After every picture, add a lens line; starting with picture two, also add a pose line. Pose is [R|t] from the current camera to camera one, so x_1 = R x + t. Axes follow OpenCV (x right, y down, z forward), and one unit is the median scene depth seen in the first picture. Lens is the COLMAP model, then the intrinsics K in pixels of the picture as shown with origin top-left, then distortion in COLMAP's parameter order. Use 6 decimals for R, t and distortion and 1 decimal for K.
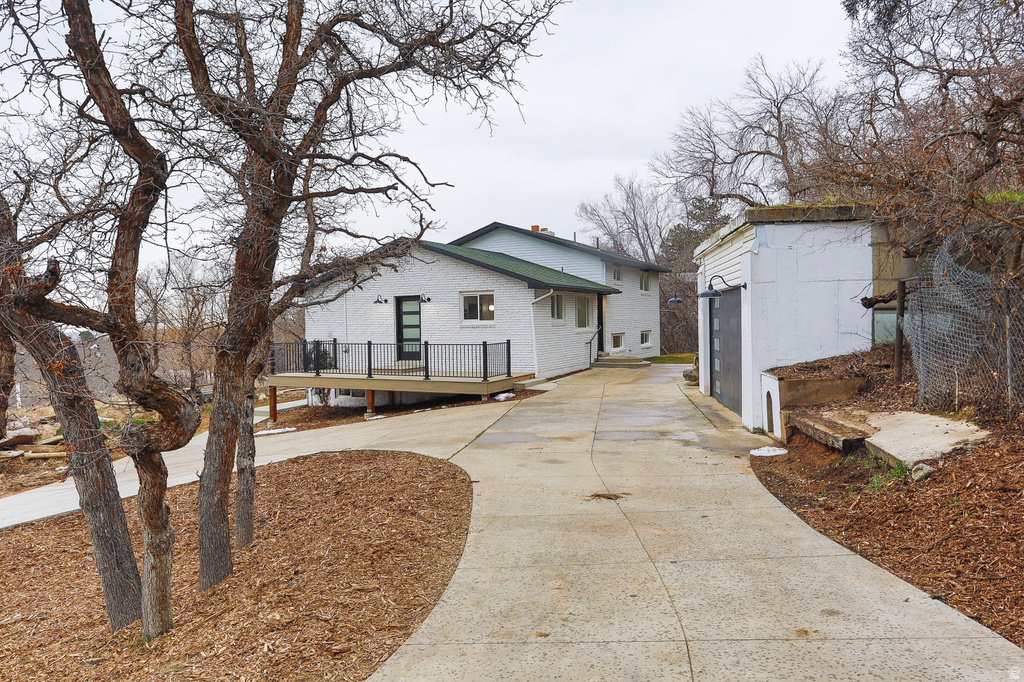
lens RADIAL K [[688.5, 0, 512.0], [0, 688.5, 341.0], [0, 0, 1]] dist [-0.004675, 0.002480]
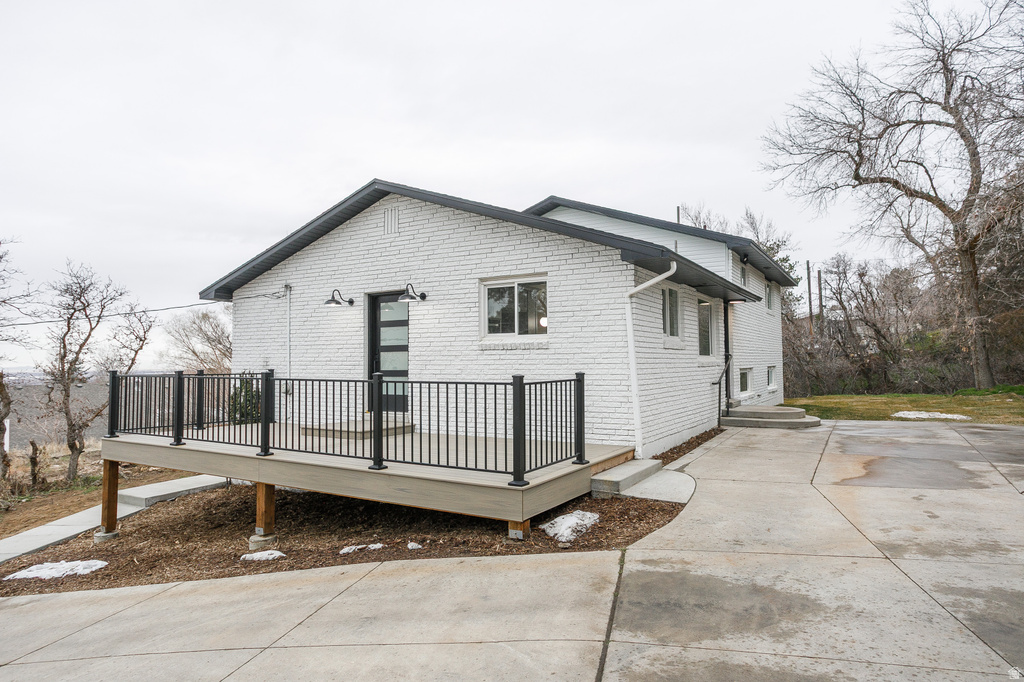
lens RADIAL K [[608.9, 0, 512.0], [0, 608.9, 341.0], [0, 0, 1]] dist [0.000359, 0.000503]
pose [[0.995915, 0.007247, -0.090010, -0.015329], [-0.013019, 0.997884, -0.063704, 0.003458], [0.089357, 0.064616, 0.993901, 0.756110]]
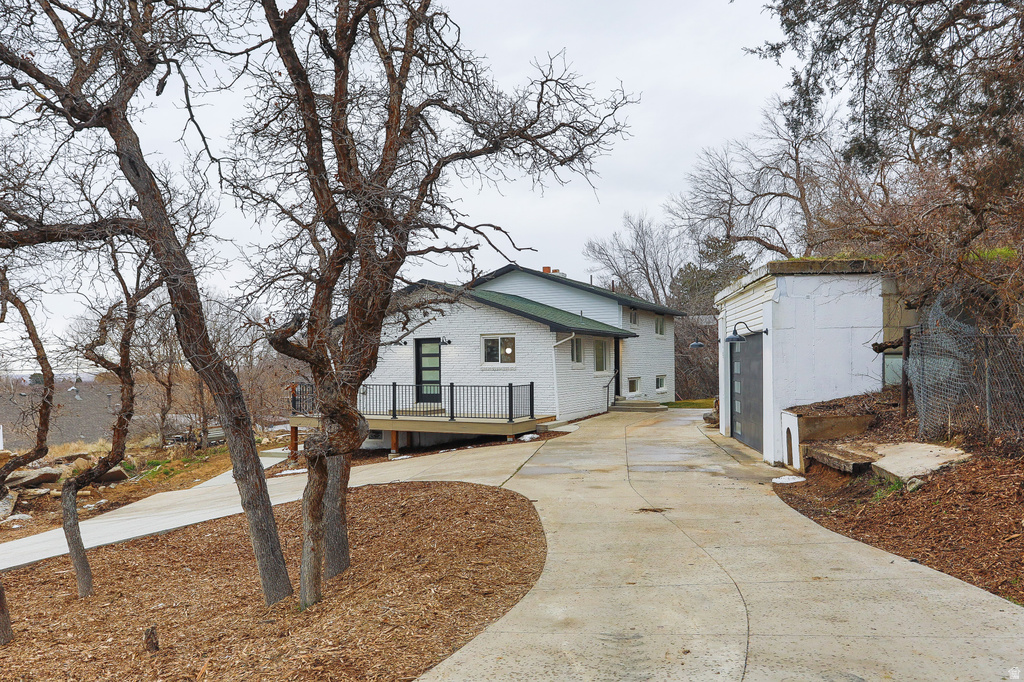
lens RADIAL K [[748.2, 0, 512.4], [0, 748.2, 377.2], [0, 0, 1]] dist [0.001818, -0.002267]
pose [[0.999940, 0.007169, 0.008276, -0.051489], [-0.007054, 0.999879, -0.013865, 0.007949], [-0.008375, 0.013806, 0.999870, -0.126733]]
